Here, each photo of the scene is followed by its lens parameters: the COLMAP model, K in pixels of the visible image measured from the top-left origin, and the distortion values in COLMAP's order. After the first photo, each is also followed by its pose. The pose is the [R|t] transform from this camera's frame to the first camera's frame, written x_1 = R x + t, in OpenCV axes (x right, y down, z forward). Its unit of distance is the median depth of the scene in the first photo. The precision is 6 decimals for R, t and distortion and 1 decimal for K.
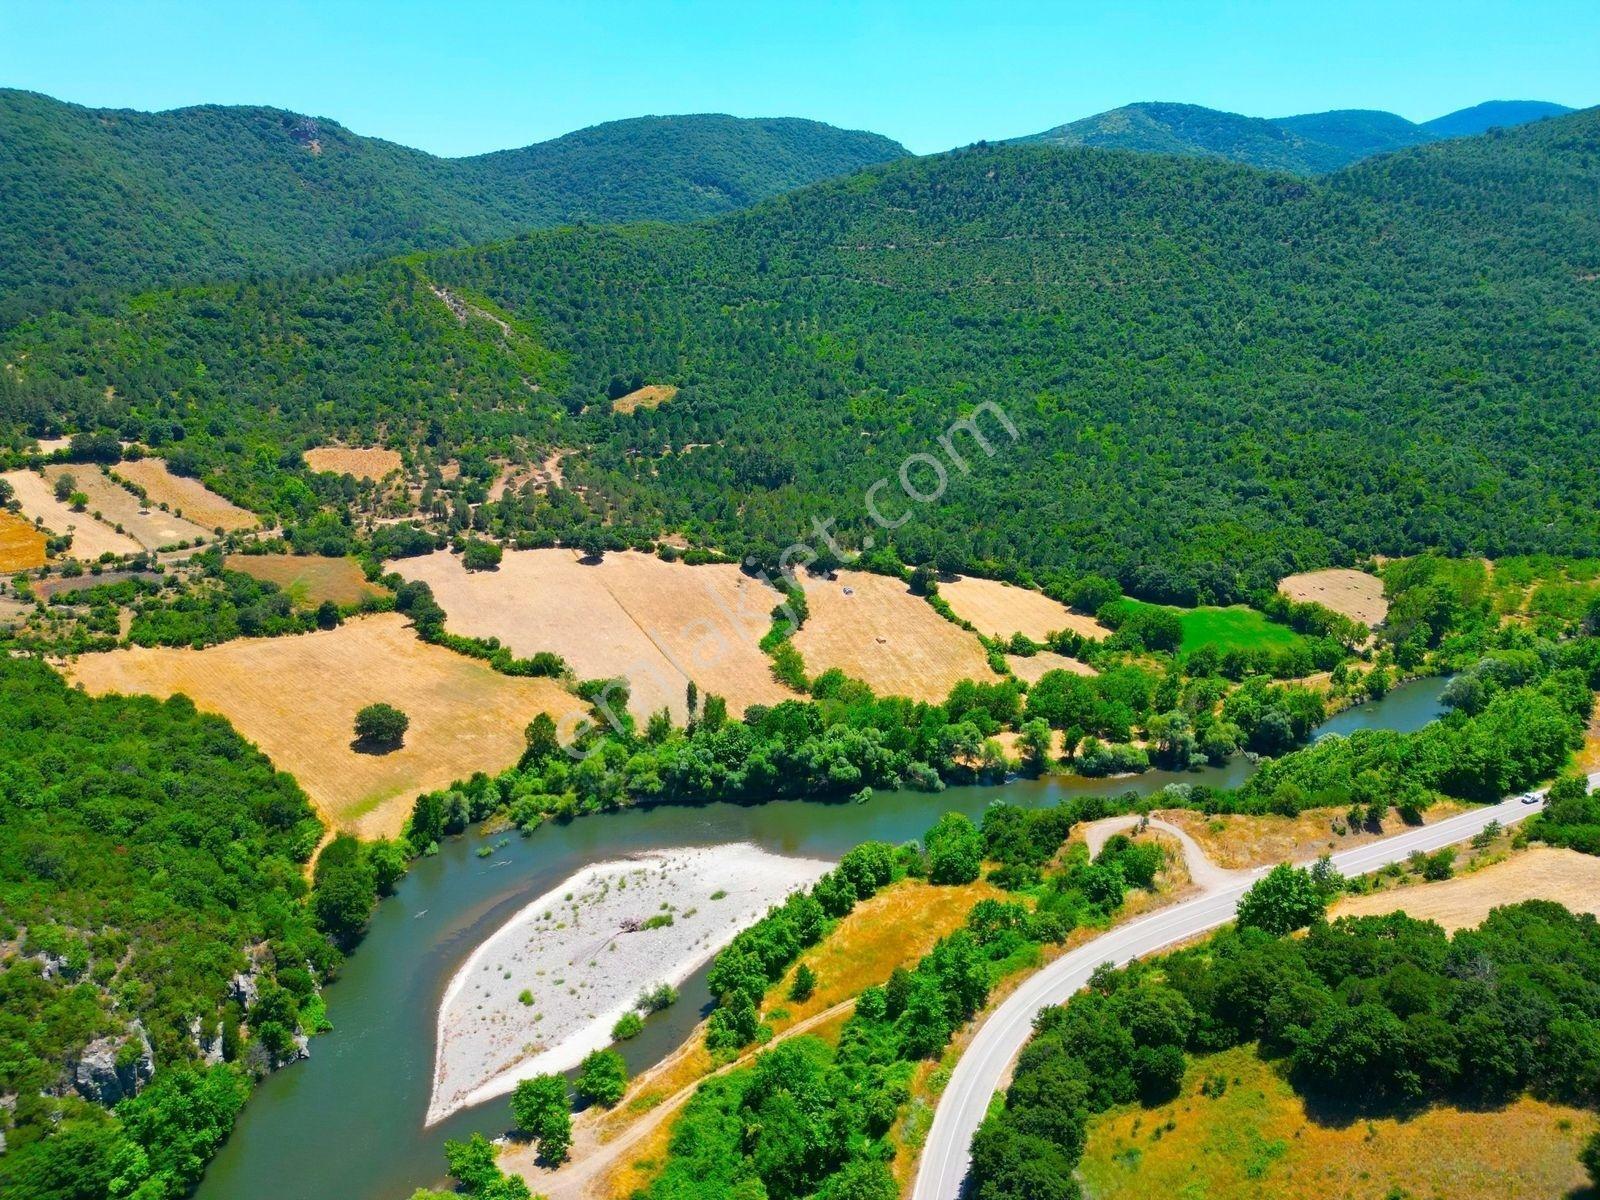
lens RADIAL K [[1118.1, 0, 800.0], [0, 1118.1, 600.0], [0, 0, 1]] dist [0.065690, -0.062439]
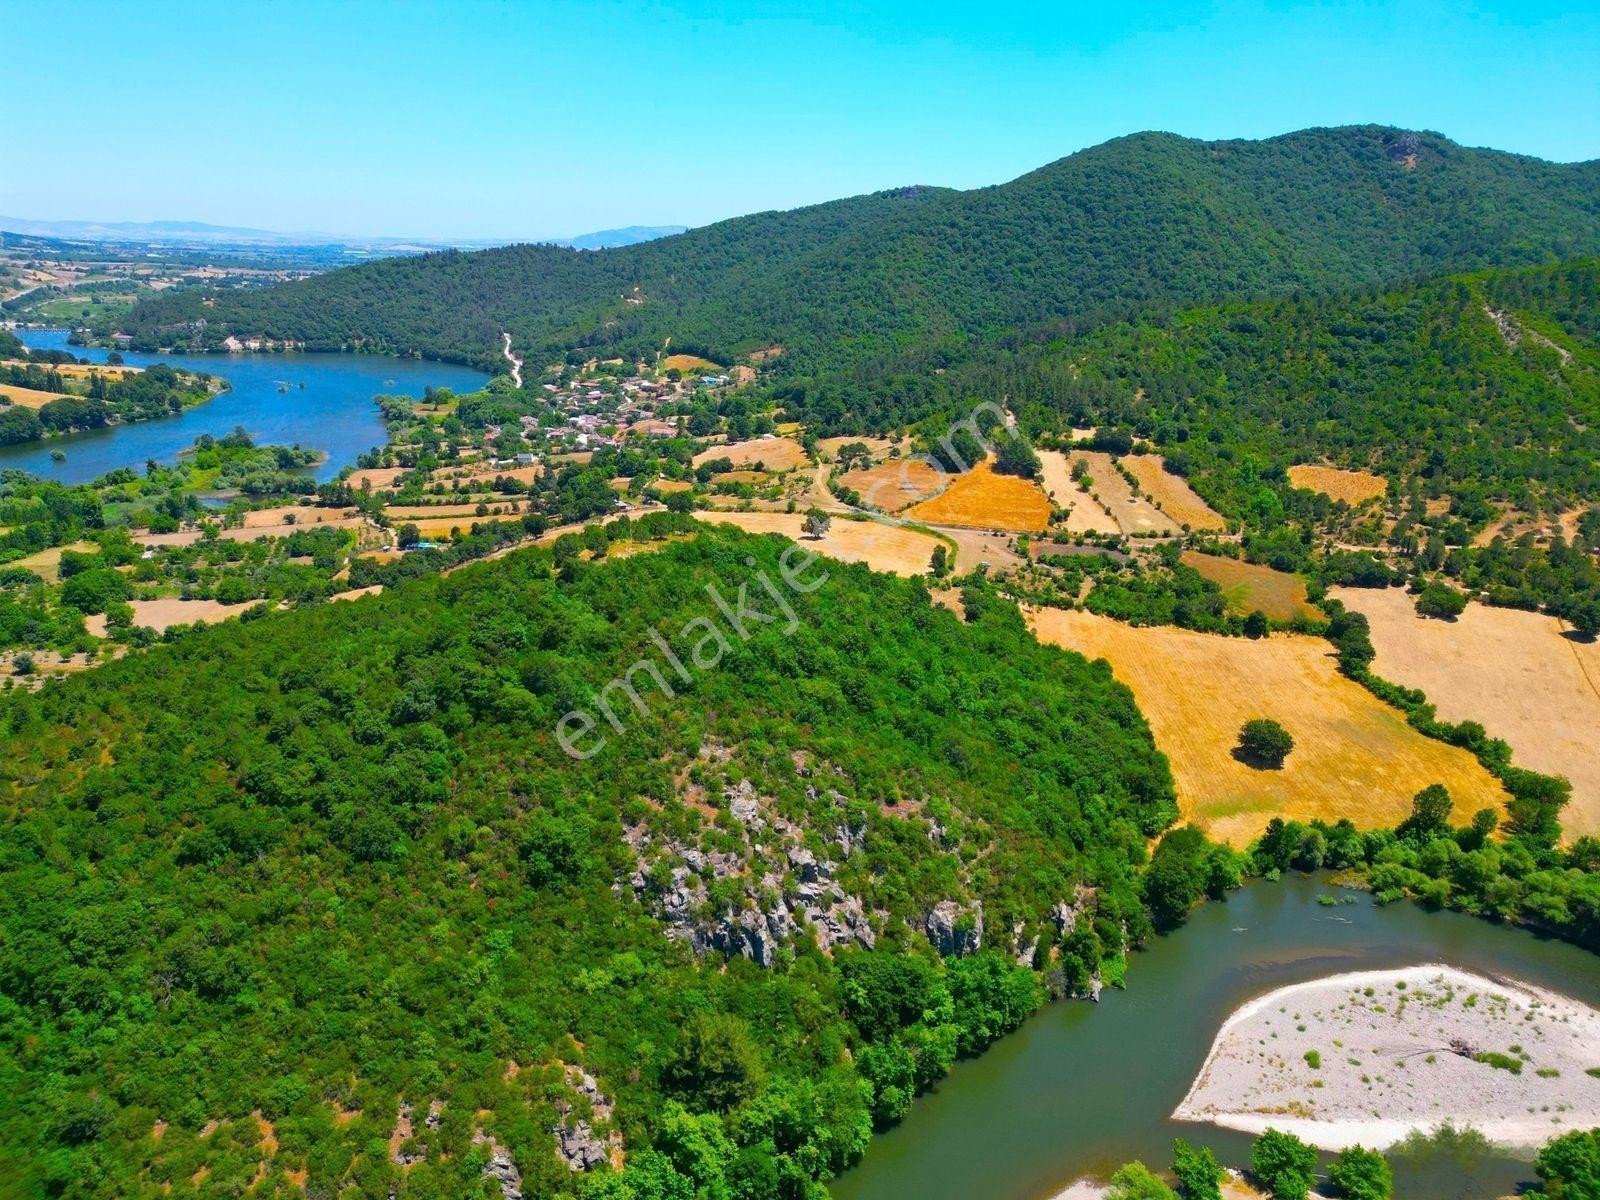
lens RADIAL K [[1118.1, 0, 800.0], [0, 1118.1, 600.0], [0, 0, 1]] dist [0.065690, -0.062439]
pose [[0.657158, 0.219534, -0.721074, 0.039803], [-0.229747, 0.969463, 0.085775, -0.001061], [0.717886, 0.109298, 0.687528, -0.000606]]
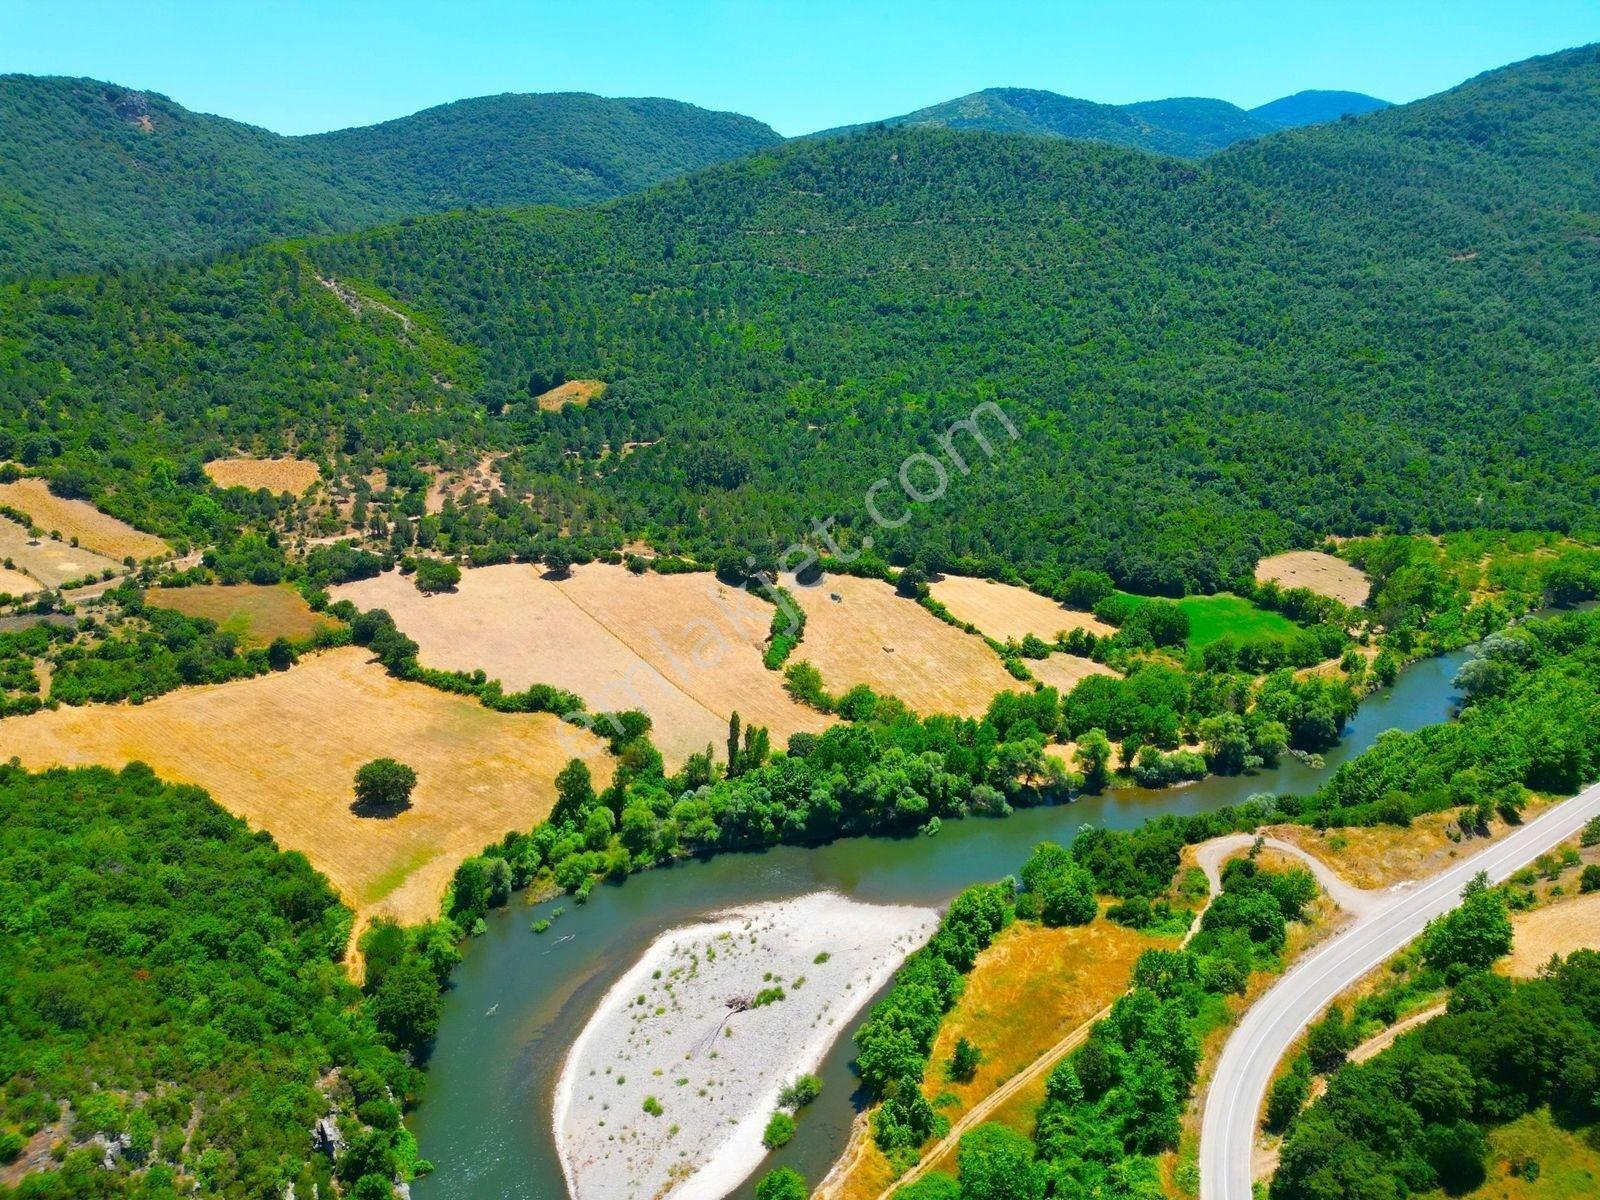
lens RADIAL K [[1118.1, 0, 800.0], [0, 1118.1, 600.0], [0, 0, 1]] dist [0.065690, -0.062439]
pose [[0.991157, -0.045065, 0.124805, -0.115702], [0.043435, 0.998932, 0.015756, -0.023443], [-0.125382, -0.010195, 0.992056, 0.067403]]
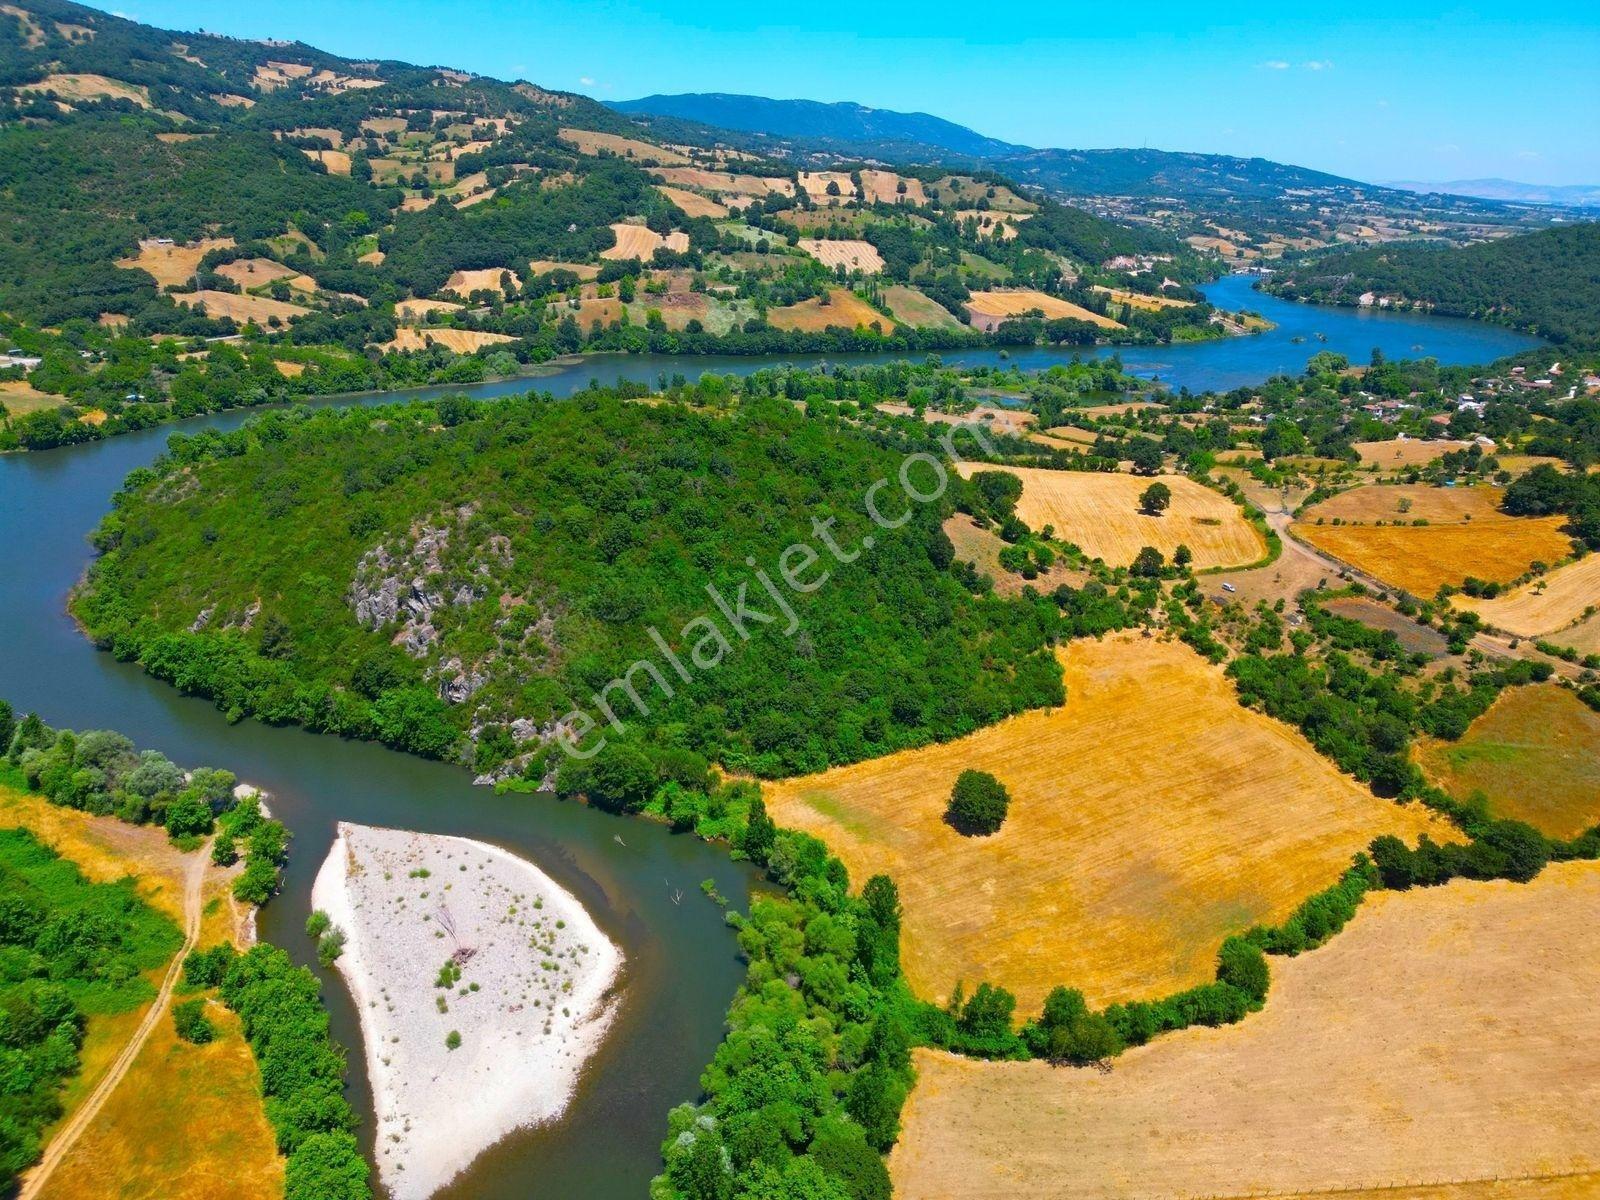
lens RADIAL K [[1118.1, 0, 800.0], [0, 1118.1, 600.0], [0, 0, 1]] dist [0.065690, -0.062439]
pose [[-0.401372, 0.297233, -0.866345, 0.247657], [-0.314256, 0.843770, 0.435081, -0.238775], [0.860316, 0.446884, -0.245258, 0.765722]]
